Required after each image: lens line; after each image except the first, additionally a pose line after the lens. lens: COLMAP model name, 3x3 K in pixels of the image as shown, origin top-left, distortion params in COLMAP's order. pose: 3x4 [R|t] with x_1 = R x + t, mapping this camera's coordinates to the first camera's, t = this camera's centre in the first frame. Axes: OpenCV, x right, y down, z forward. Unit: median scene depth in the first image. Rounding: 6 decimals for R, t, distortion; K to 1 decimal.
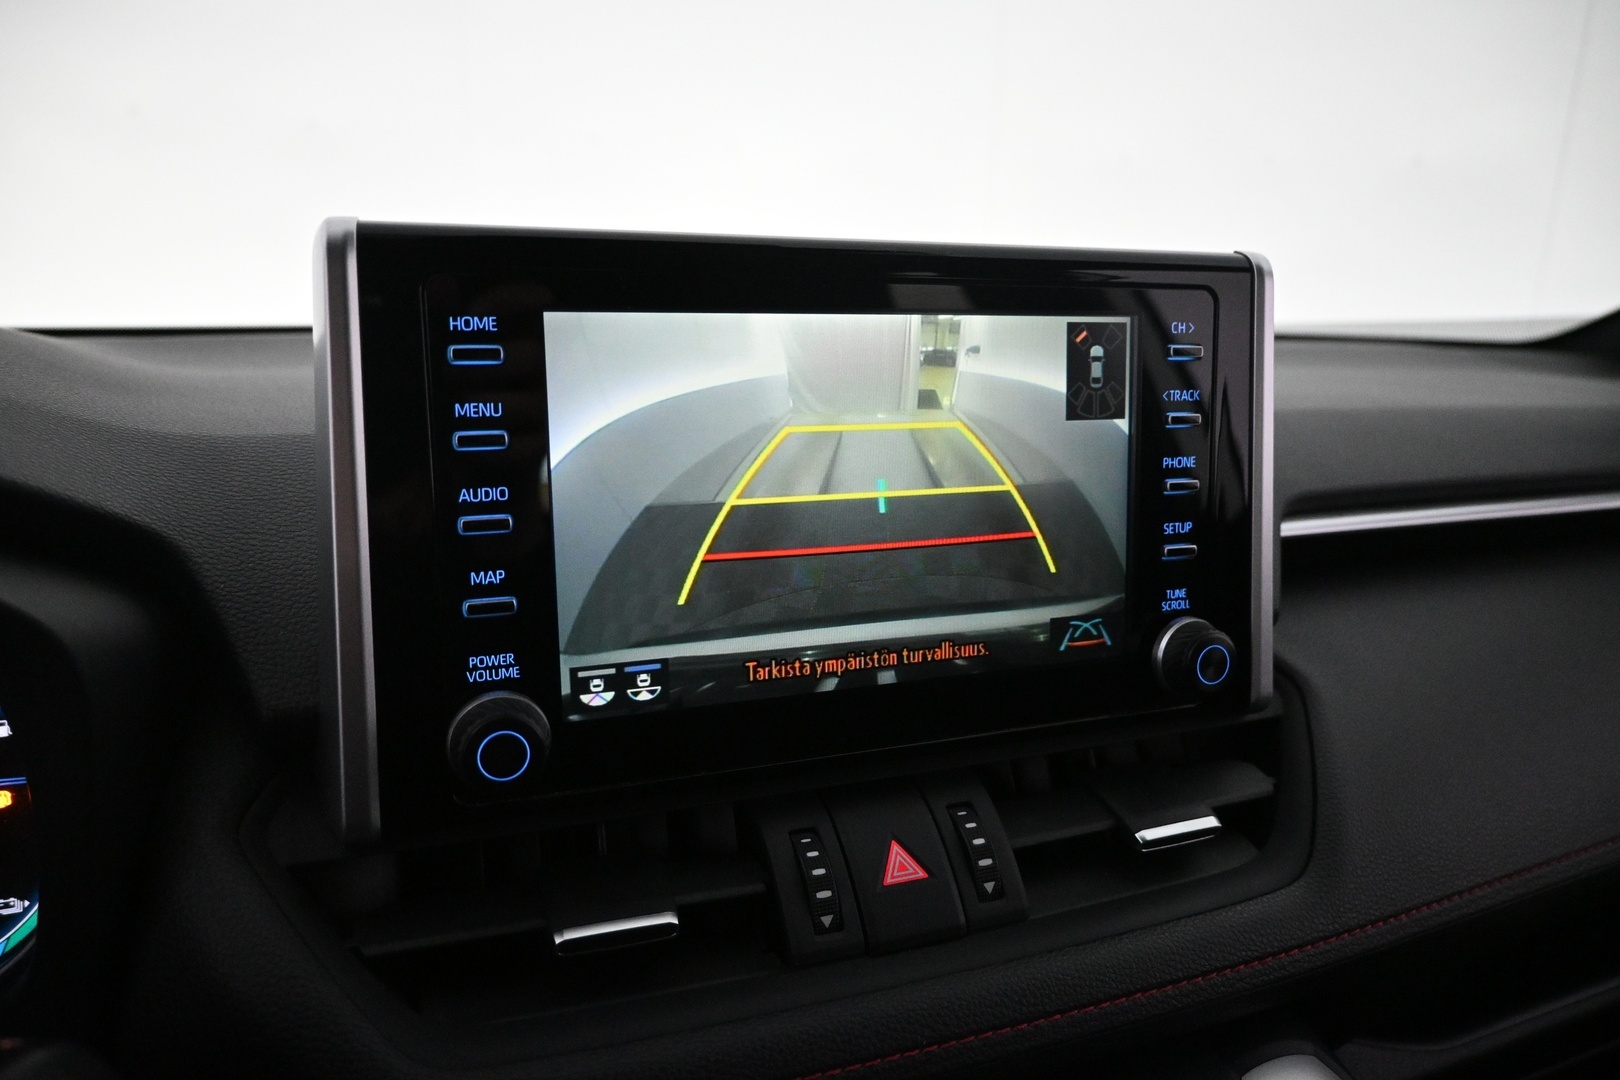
lens RADIAL K [[1088.0, 0, 810.0], [0, 1088.0, 540.0], [0, 0, 1]] dist [0.004844, -0.001132]
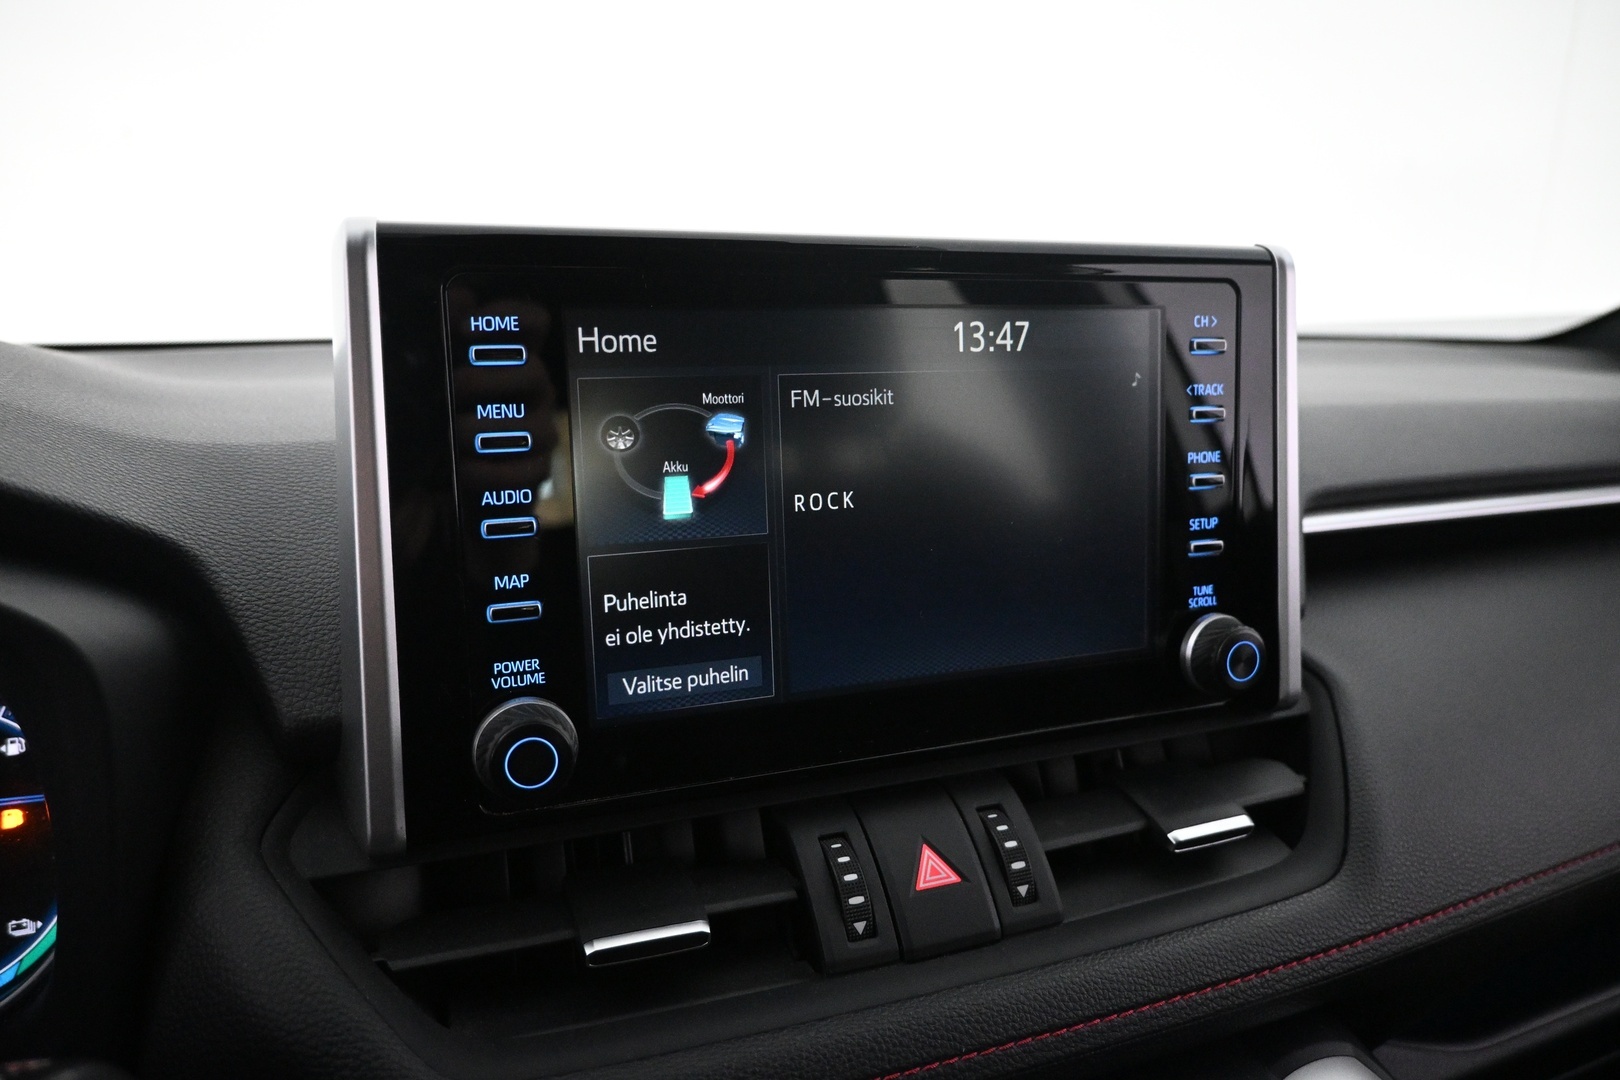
lens RADIAL K [[1088.0, 0, 810.0], [0, 1088.0, 540.0], [0, 0, 1]] dist [0.004844, -0.001132]
pose [[0.999875, -0.015229, 0.004160, -0.026703], [0.015276, 0.999819, -0.011315, 0.010524], [-0.003987, 0.011377, 0.999927, 0.013952]]
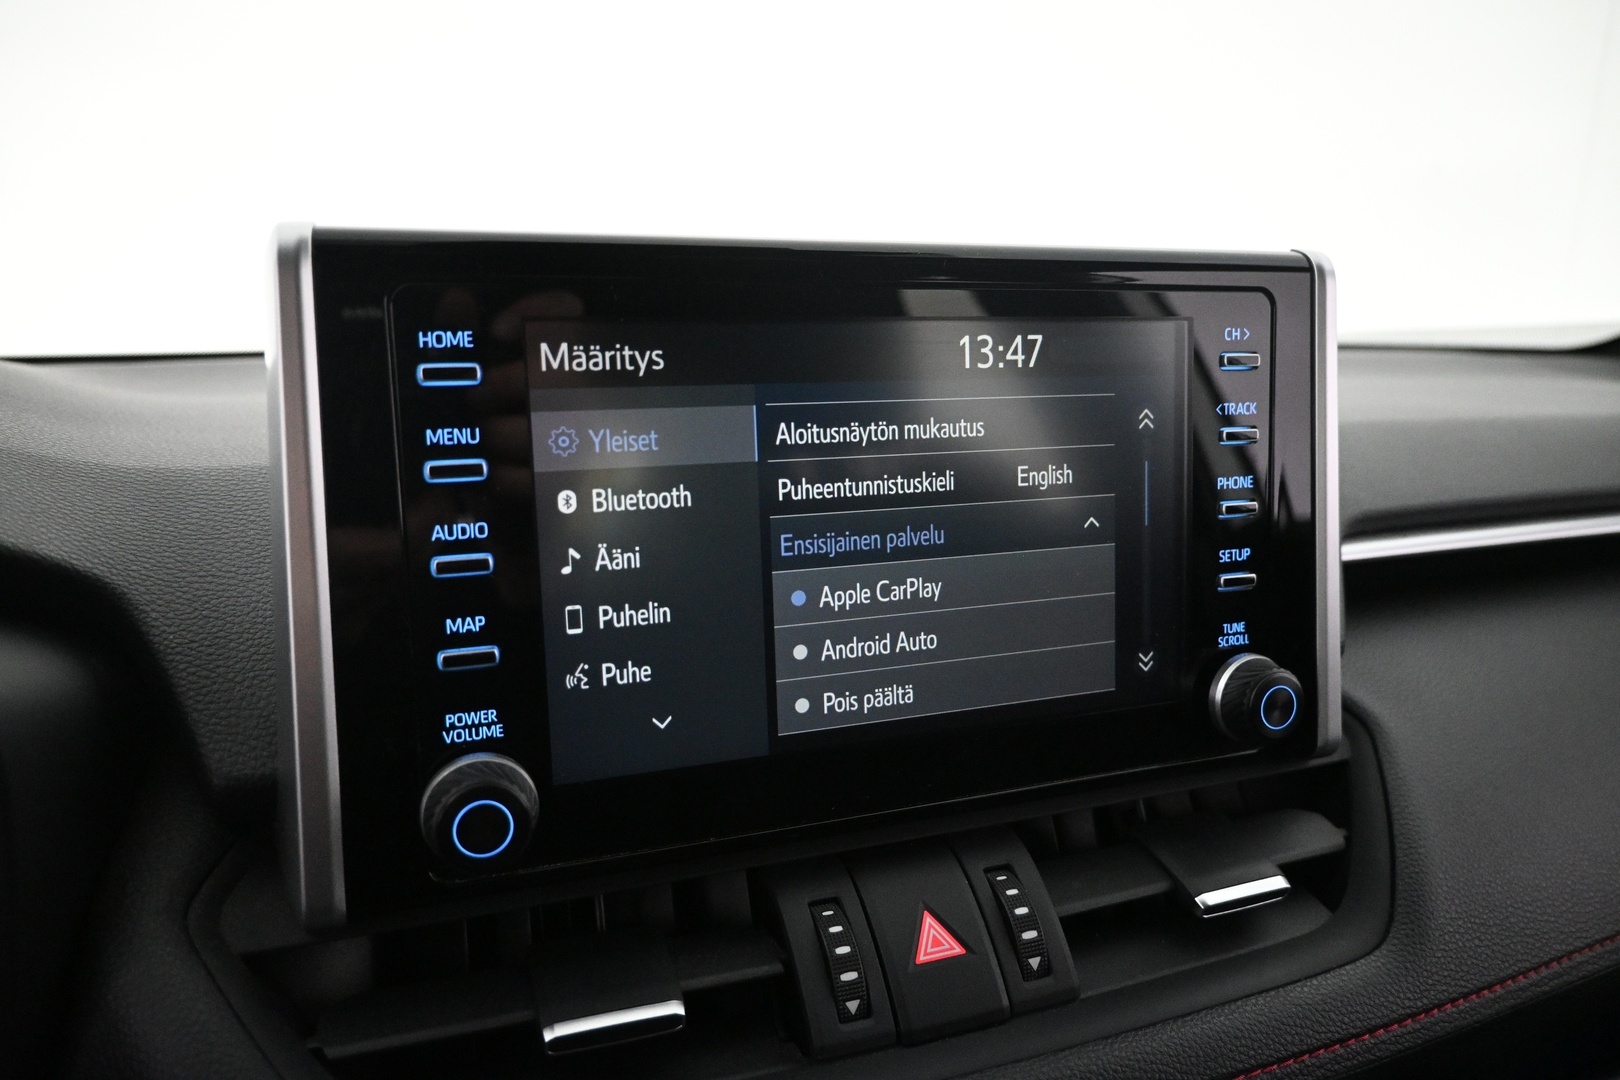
lens RADIAL K [[1088.0, 0, 810.0], [0, 1088.0, 540.0], [0, 0, 1]] dist [0.004844, -0.001132]
pose [[0.999826, -0.012778, -0.013621, -0.002232], [0.012544, 0.999774, -0.017136, -0.013962], [0.013837, 0.016962, 0.999760, 0.101598]]
